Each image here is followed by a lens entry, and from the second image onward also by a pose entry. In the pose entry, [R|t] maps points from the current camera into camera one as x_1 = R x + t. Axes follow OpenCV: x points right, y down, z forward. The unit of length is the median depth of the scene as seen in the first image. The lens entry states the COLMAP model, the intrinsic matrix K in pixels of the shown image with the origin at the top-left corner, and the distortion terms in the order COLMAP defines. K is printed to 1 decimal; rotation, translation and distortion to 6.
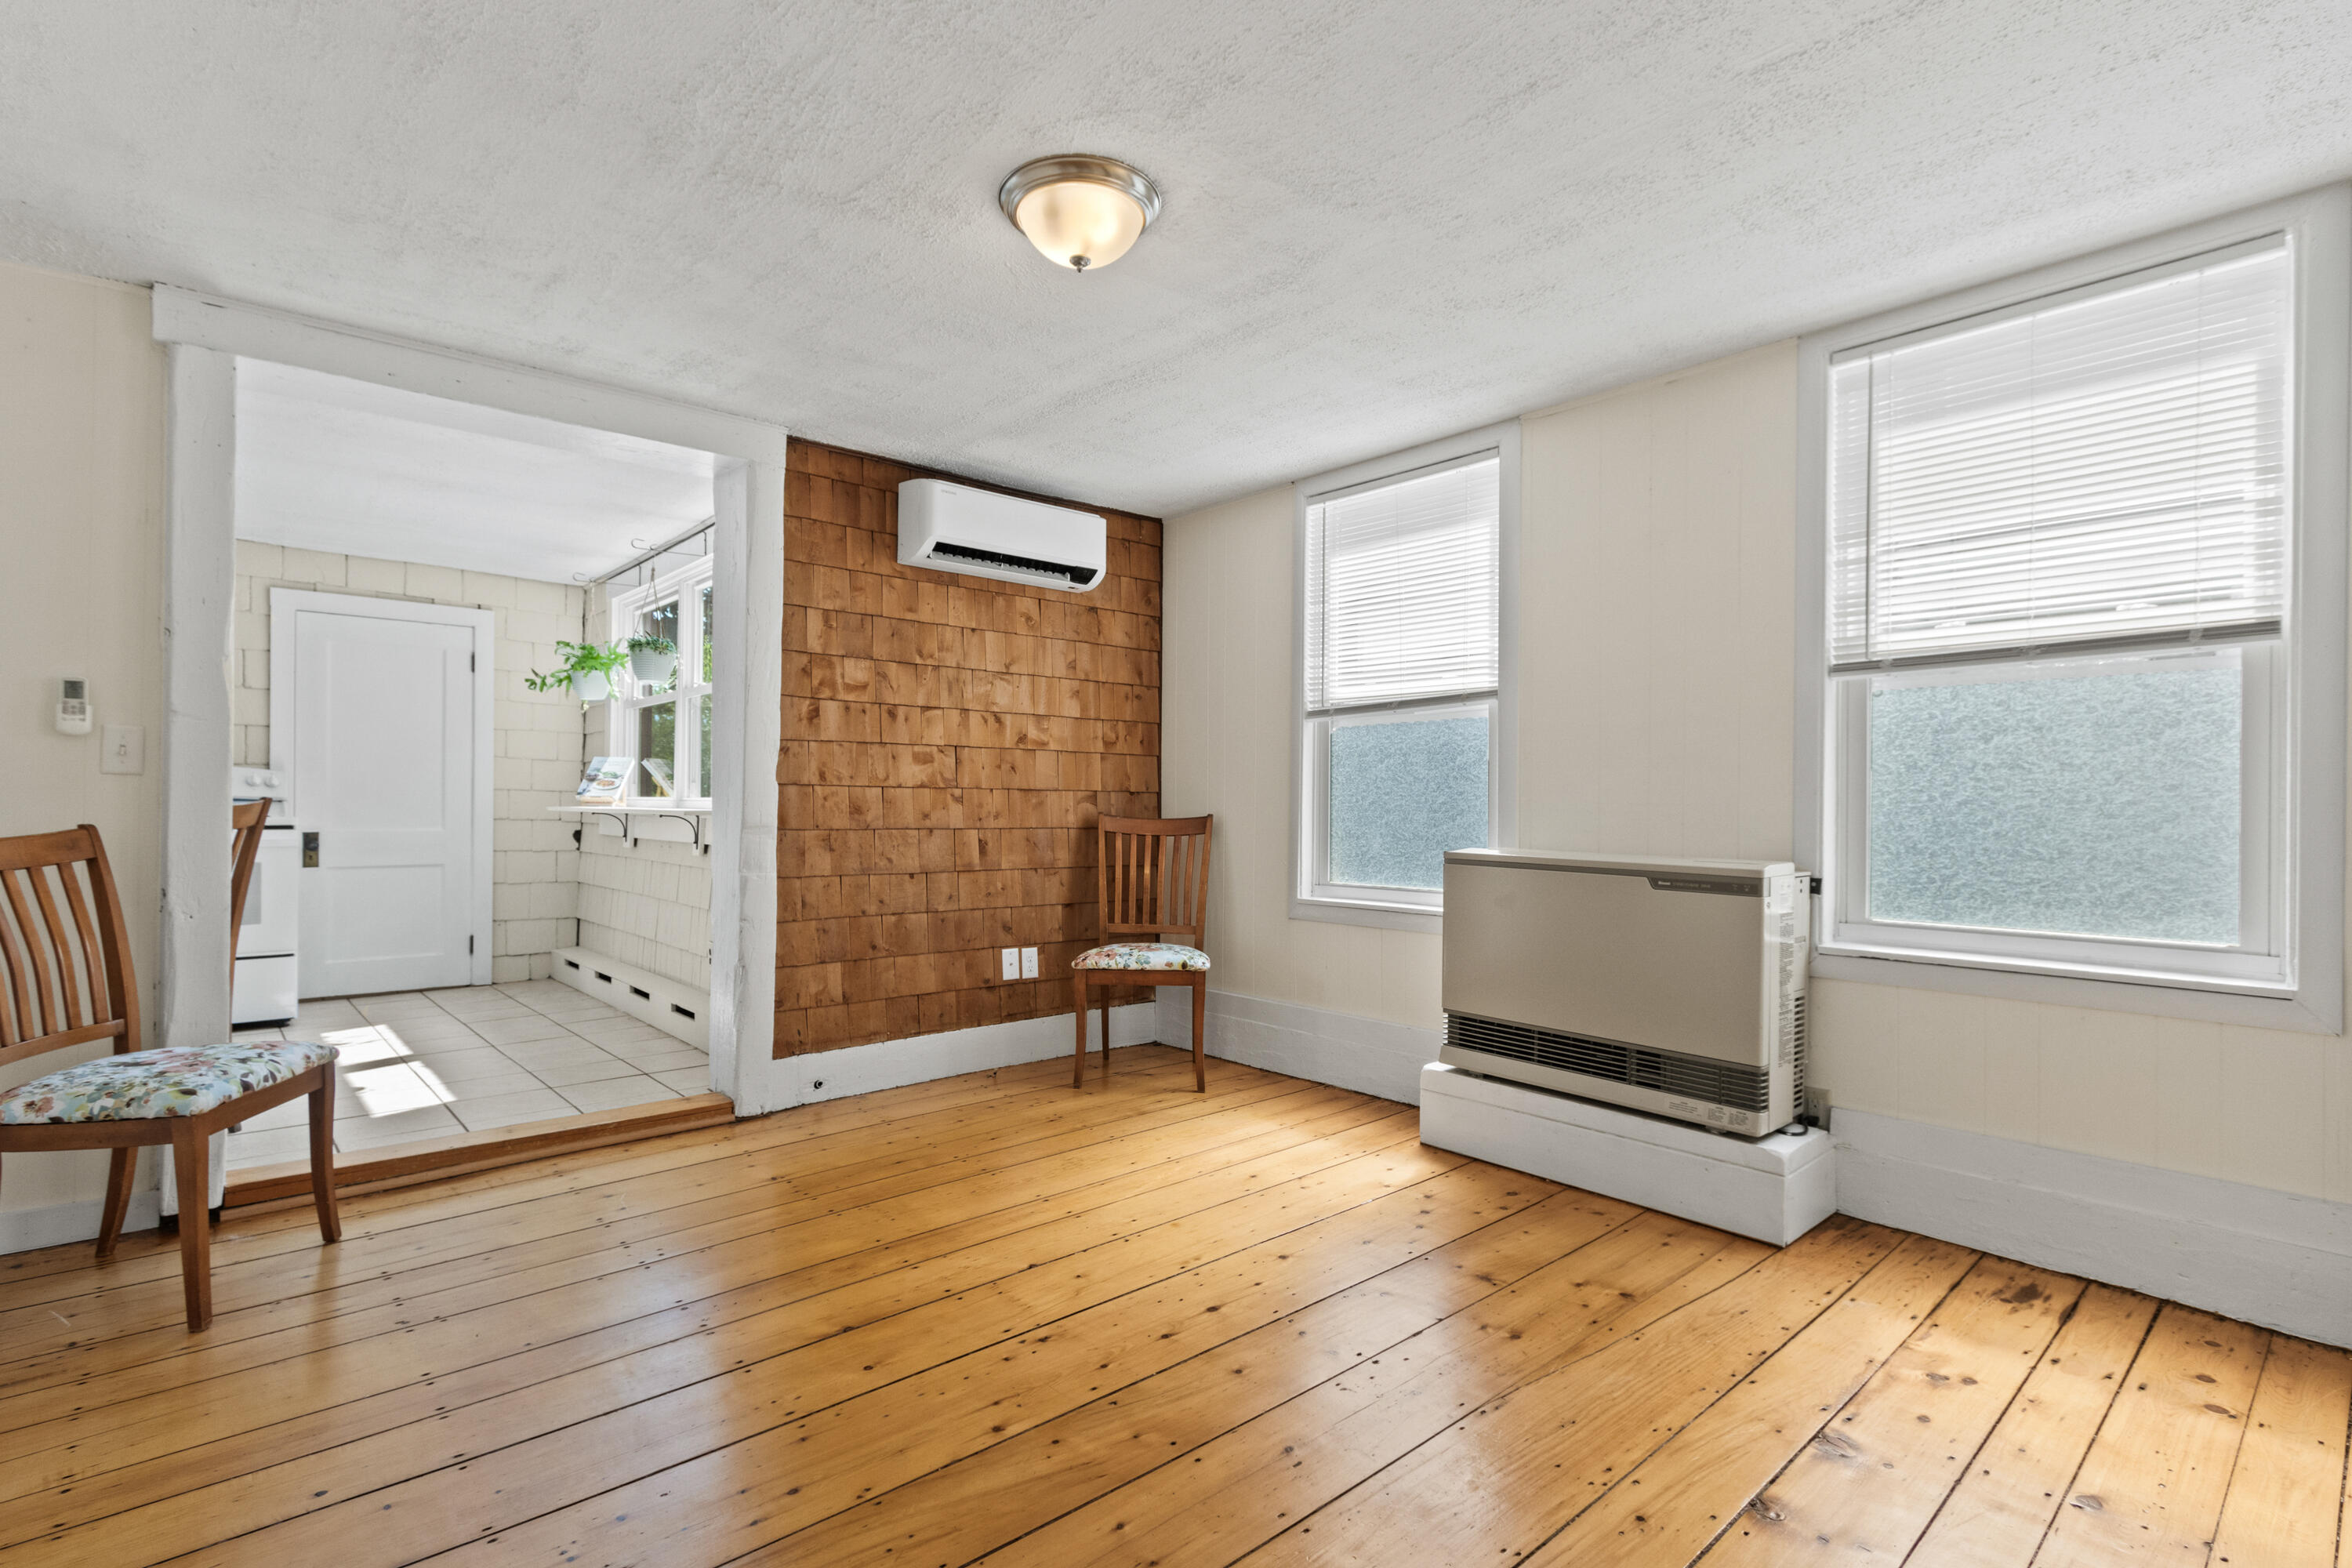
lens RADIAL K [[1125.6, 0, 1170.4], [0, 1125.6, 797.3], [0, 0, 1]] dist [0.001258, -0.000431]
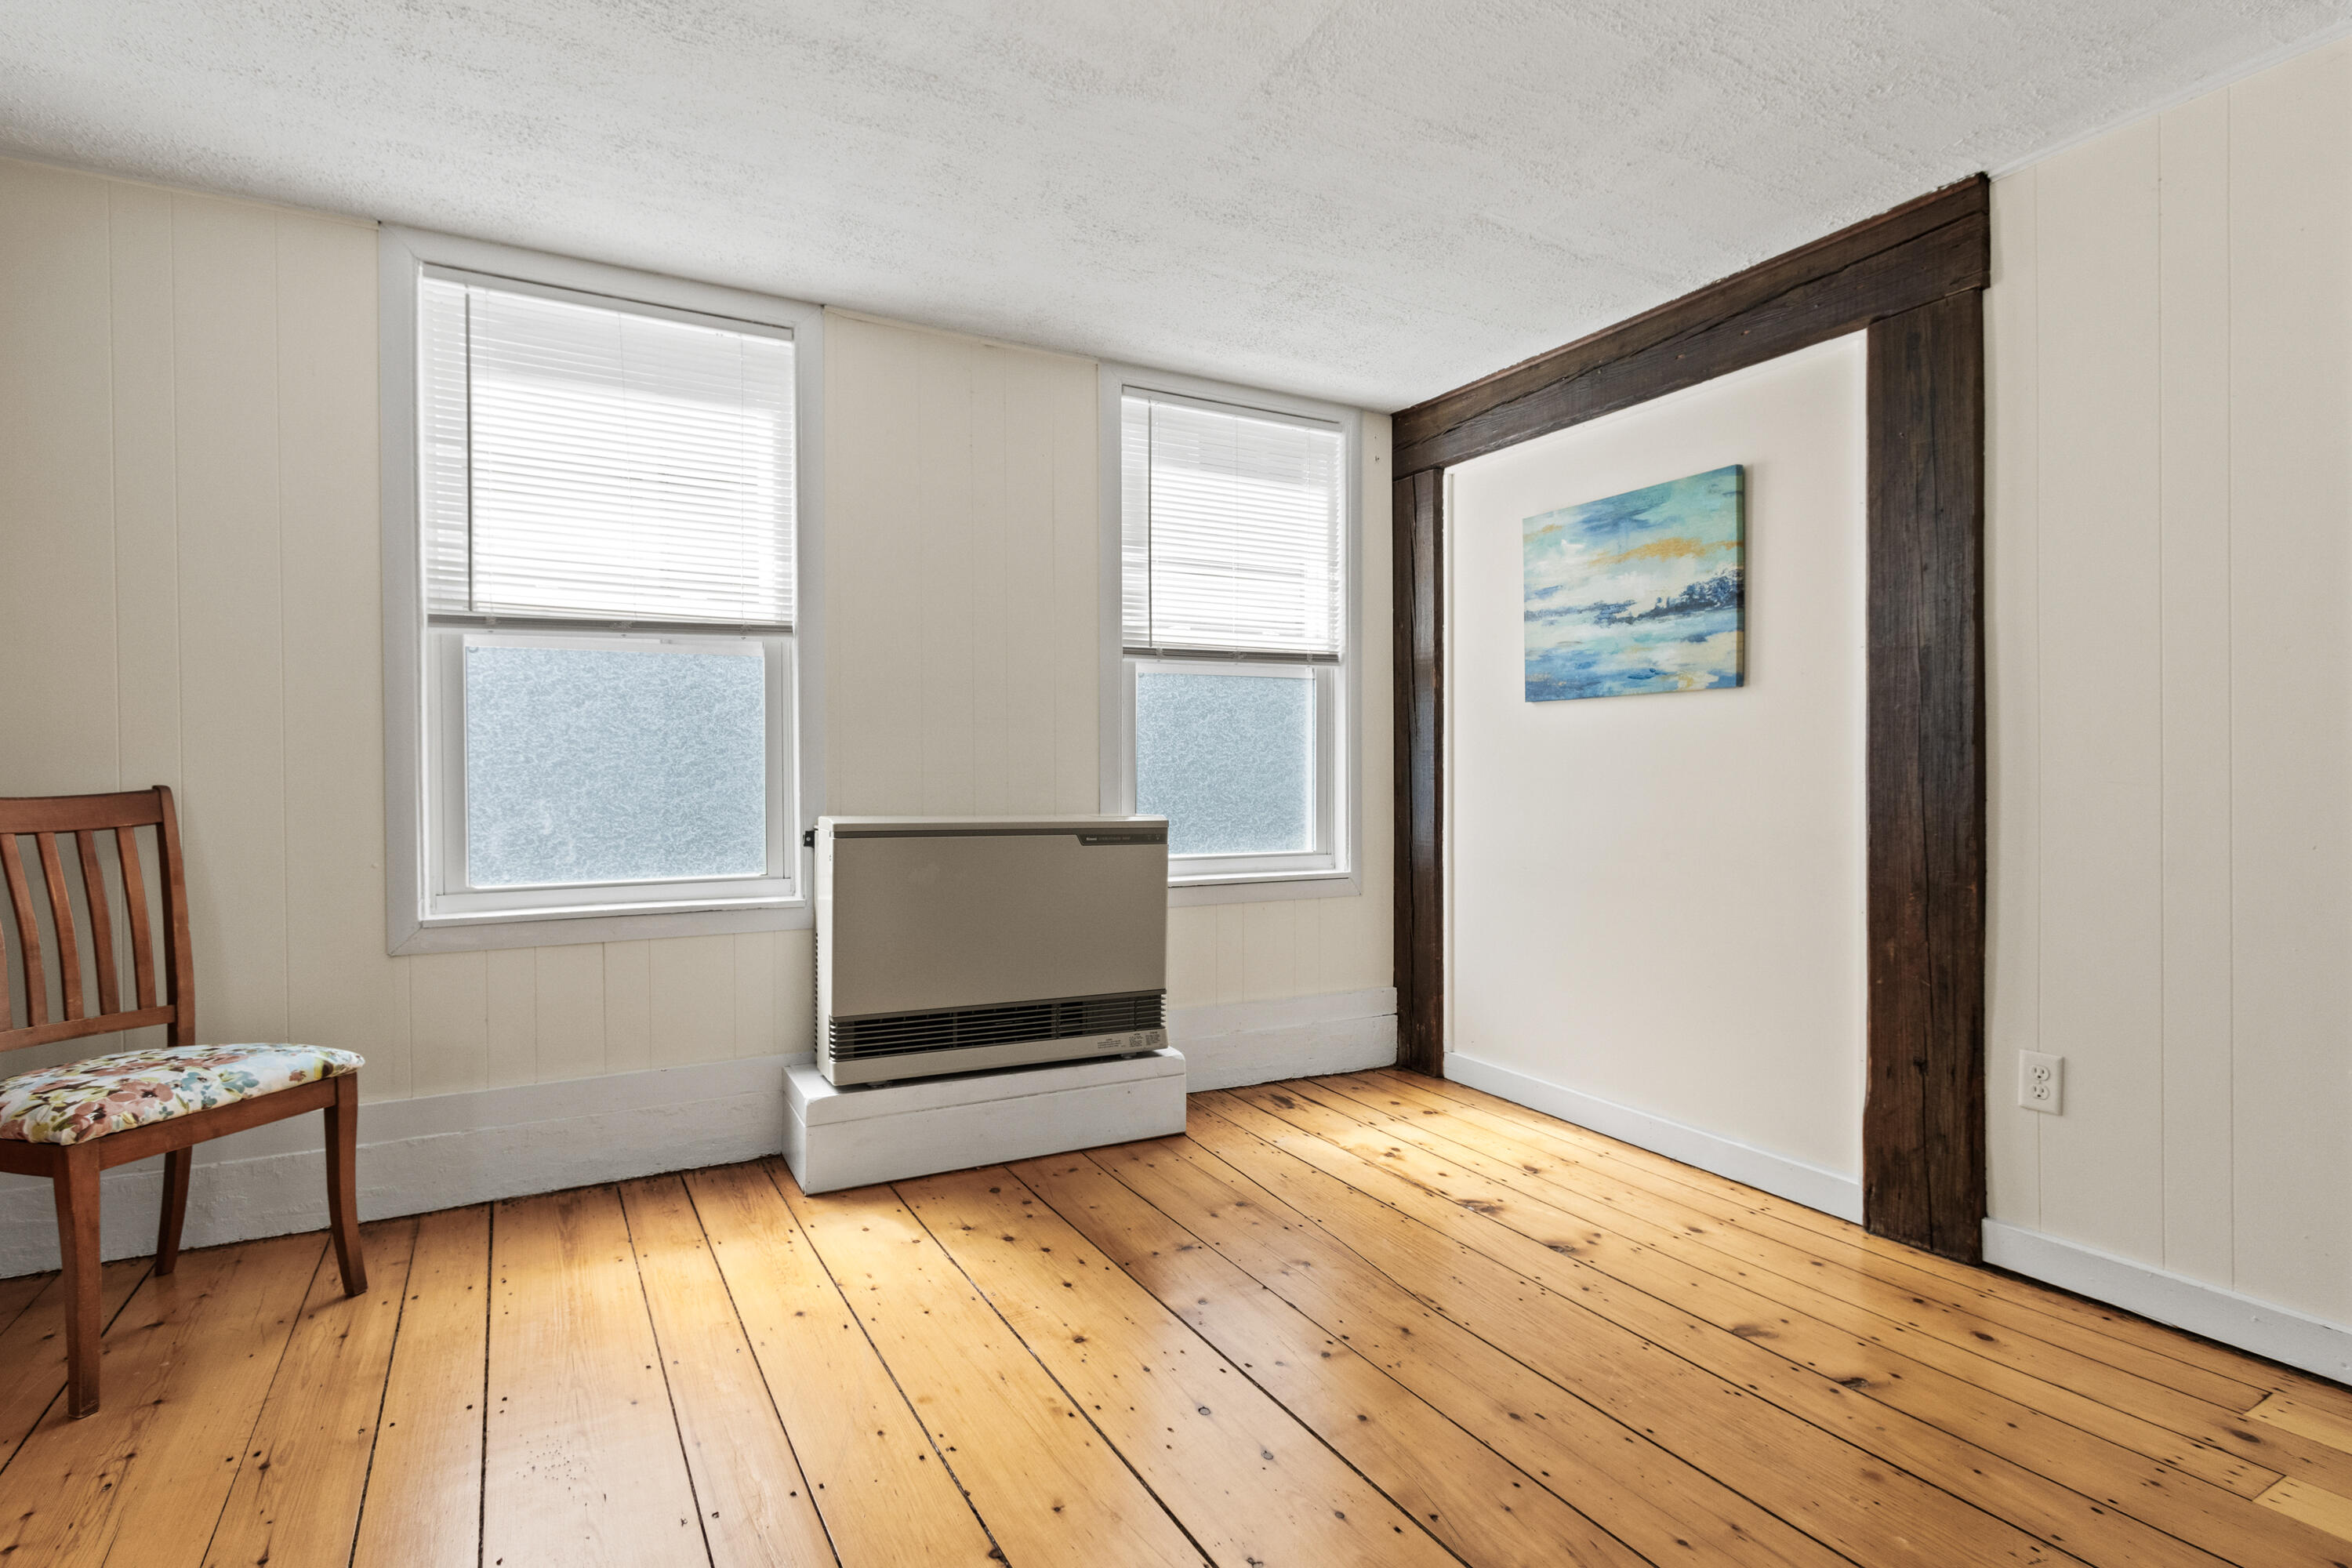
lens RADIAL K [[1145.5, 0, 1176.0], [0, 1145.5, 784.0], [0, 0, 1]] dist [-0.002020, 0.000050]
pose [[0.211877, -0.017672, 0.977137, -0.568385], [-0.003998, 0.999812, 0.018949, 0.003762], [-0.977288, -0.007922, 0.211766, 0.661723]]
